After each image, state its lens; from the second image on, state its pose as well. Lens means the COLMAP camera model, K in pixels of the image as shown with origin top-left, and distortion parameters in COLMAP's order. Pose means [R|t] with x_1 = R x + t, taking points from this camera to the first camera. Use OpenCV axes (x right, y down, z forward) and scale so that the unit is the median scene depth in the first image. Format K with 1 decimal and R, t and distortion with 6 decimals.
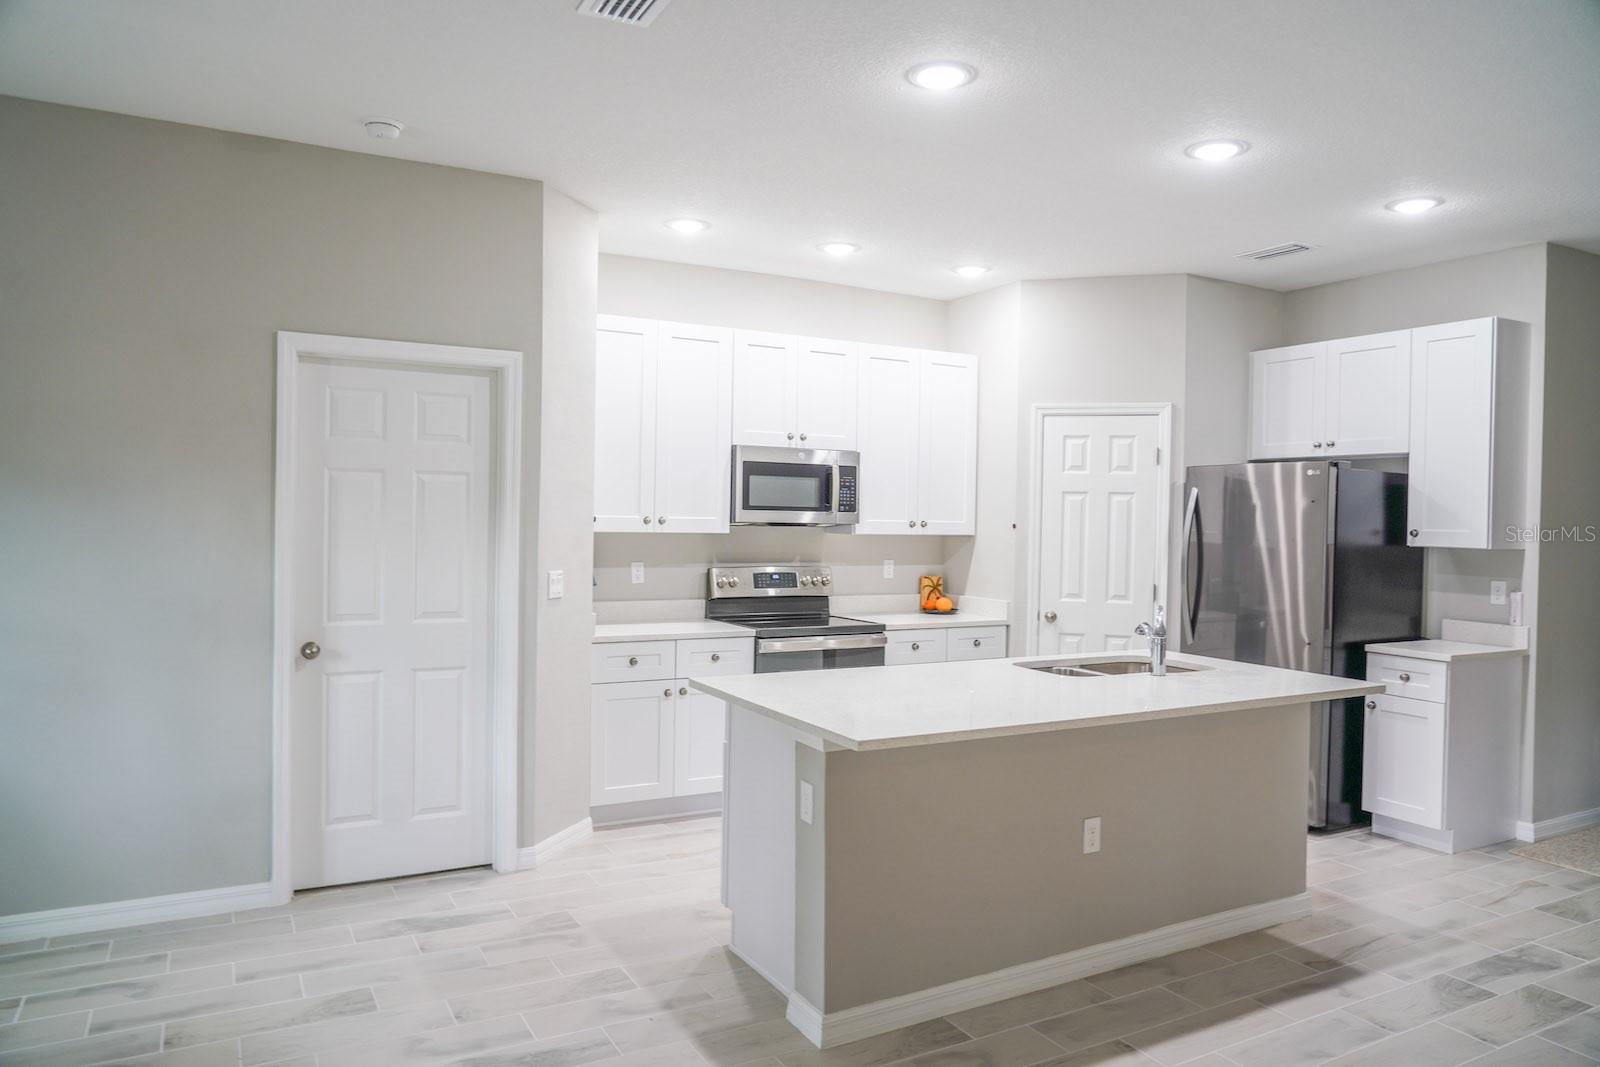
lens RADIAL K [[1077.5, 0, 802.5], [0, 1077.5, 535.6], [0, 0, 1]] dist [-0.038058, 0.000019]
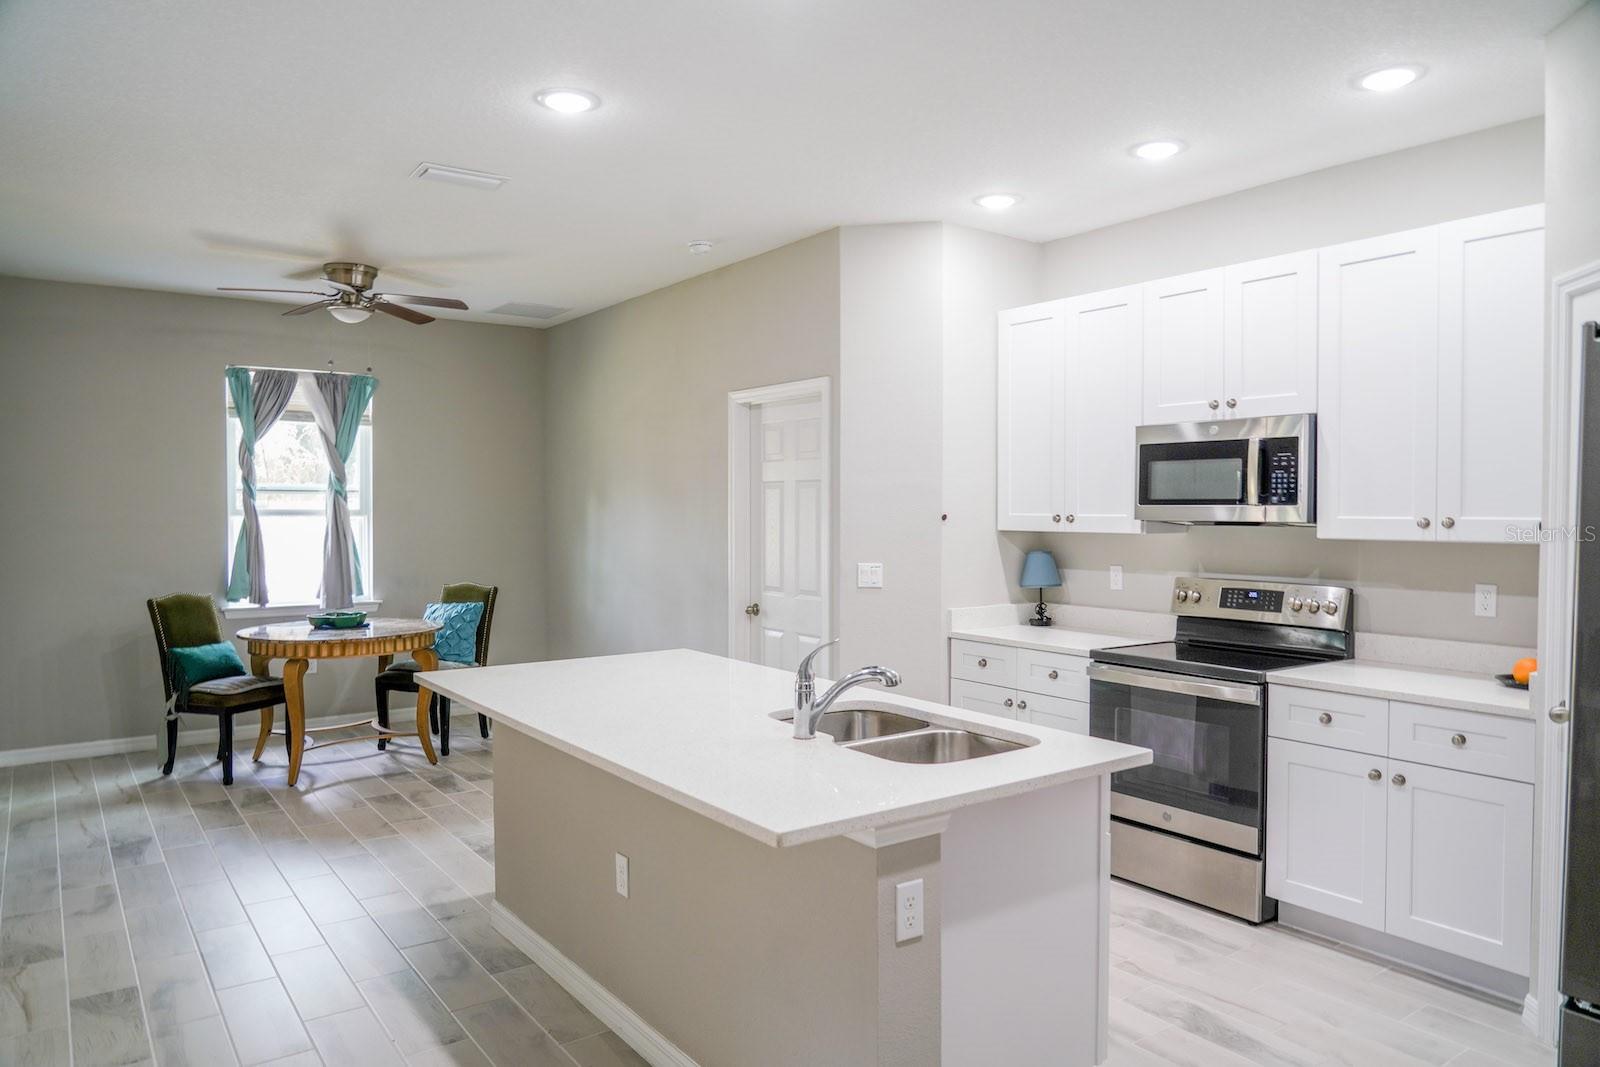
lens RADIAL K [[1077.5, 0, 802.4], [0, 1077.5, 533.5], [0, 0, 1]] dist [-0.038058, 0.000019]
pose [[0.100609, 0.003123, -0.994921, 0.695718], [-0.020908, 0.999781, 0.001024, 0.001920], [0.994706, 0.020699, 0.100652, 0.642563]]
